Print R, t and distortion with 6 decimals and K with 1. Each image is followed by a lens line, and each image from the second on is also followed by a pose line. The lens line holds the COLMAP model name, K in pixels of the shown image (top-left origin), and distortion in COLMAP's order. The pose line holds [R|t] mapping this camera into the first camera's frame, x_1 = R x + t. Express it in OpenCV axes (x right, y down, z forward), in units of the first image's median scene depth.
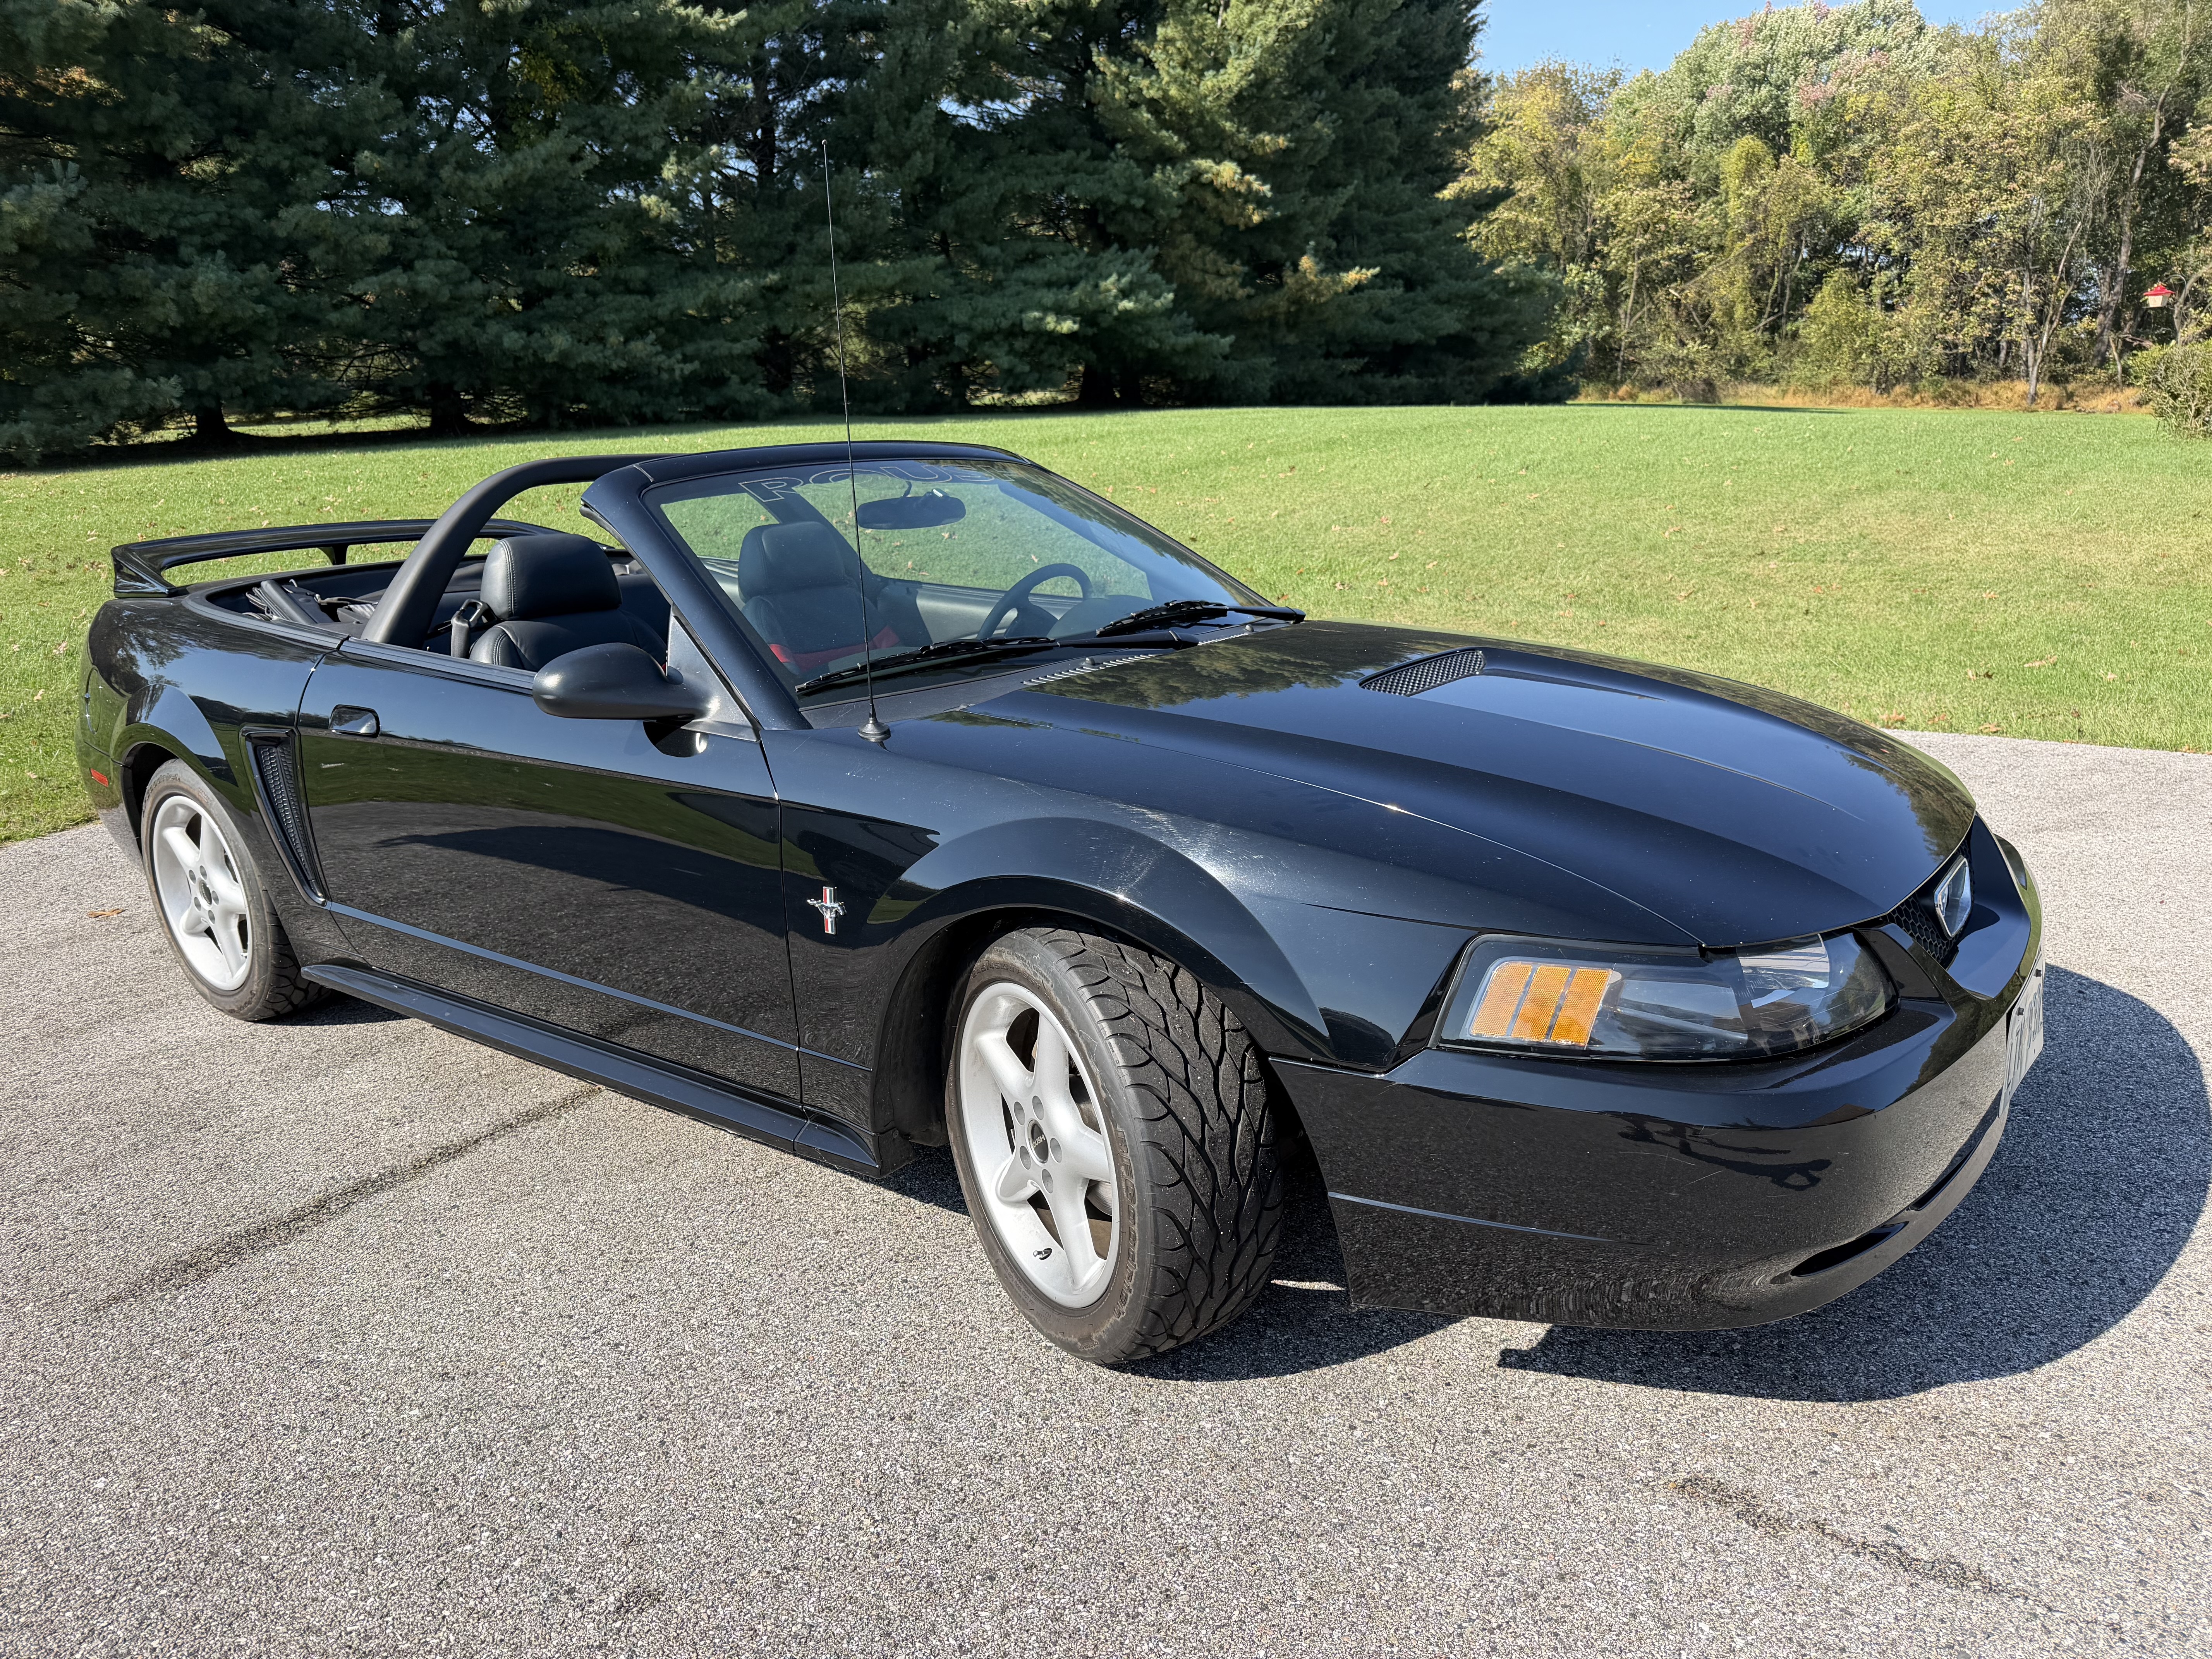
lens RADIAL K [[1547.1, 0, 1130.1], [0, 1547.1, 853.1], [0, 0, 1]] dist [0.040367, -0.048545]
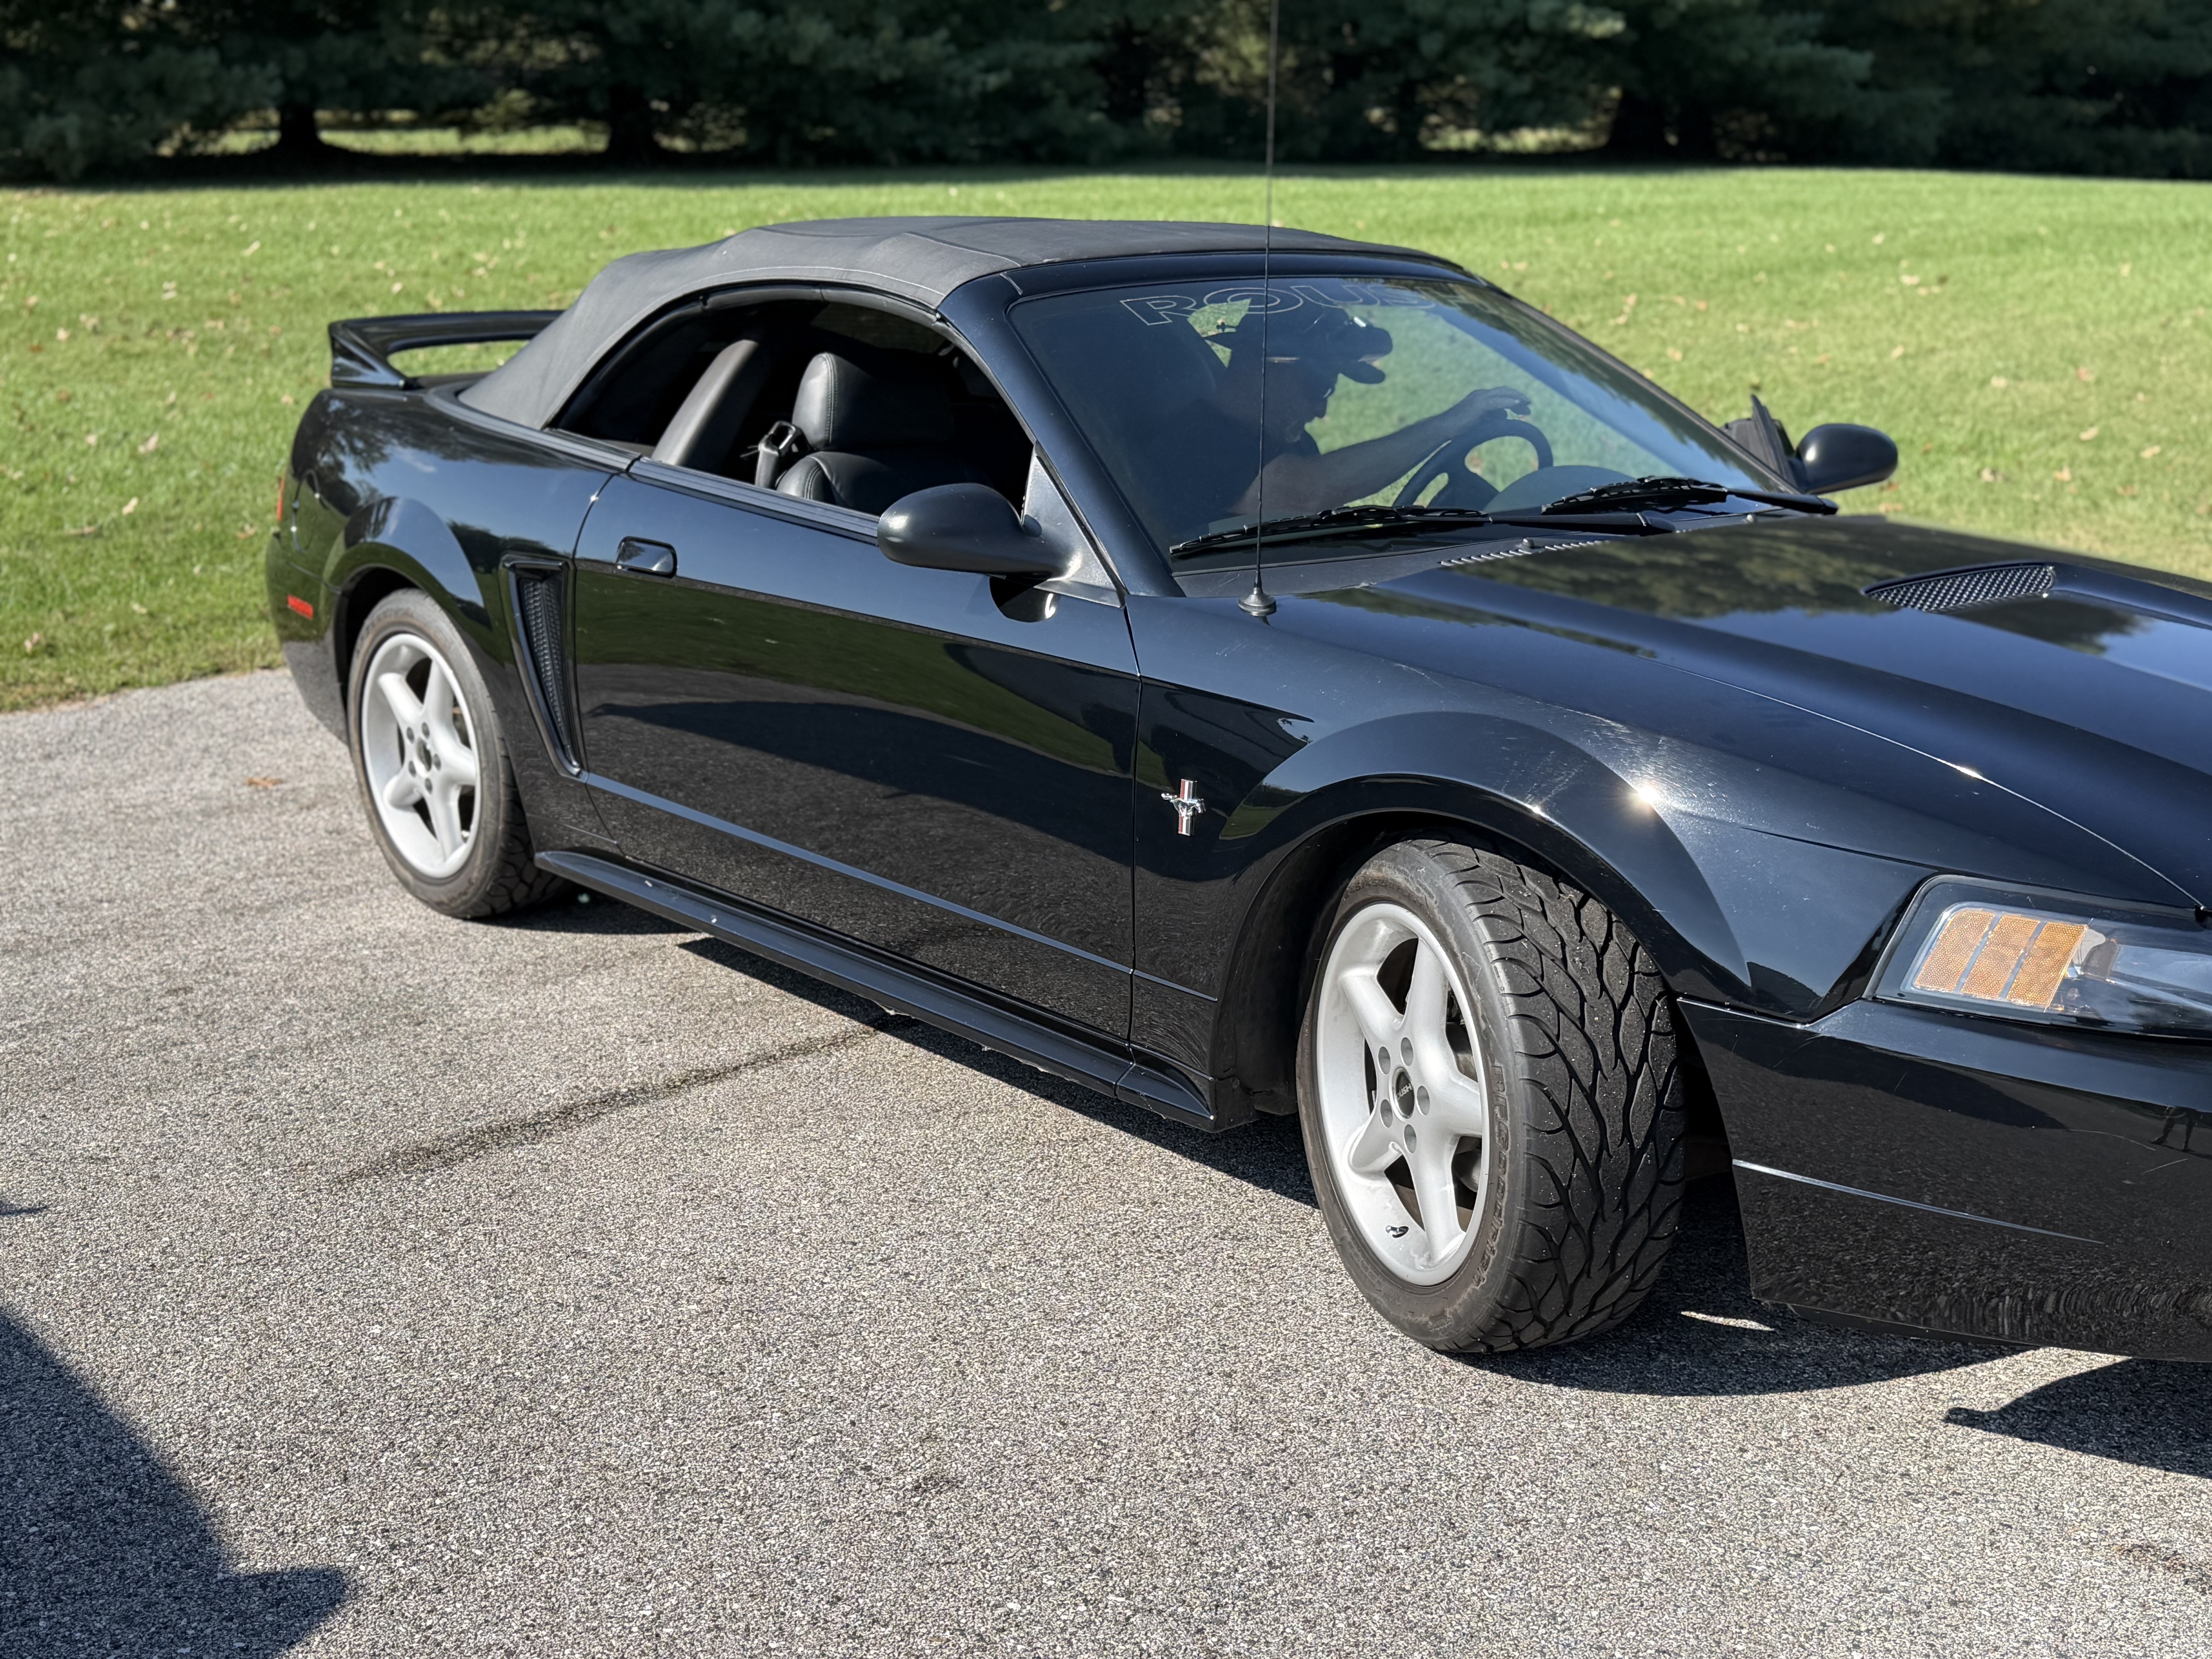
lens RADIAL K [[2583.9, 0, 1122.8], [0, 2583.9, 840.1], [0, 0, 1]] dist [0.088747, 0.000000]
pose [[0.977141, 0.093098, -0.191125, 0.039727], [-0.096645, 0.995275, -0.009303, 0.061819], [0.189355, 0.027562, 0.981522, -0.354251]]
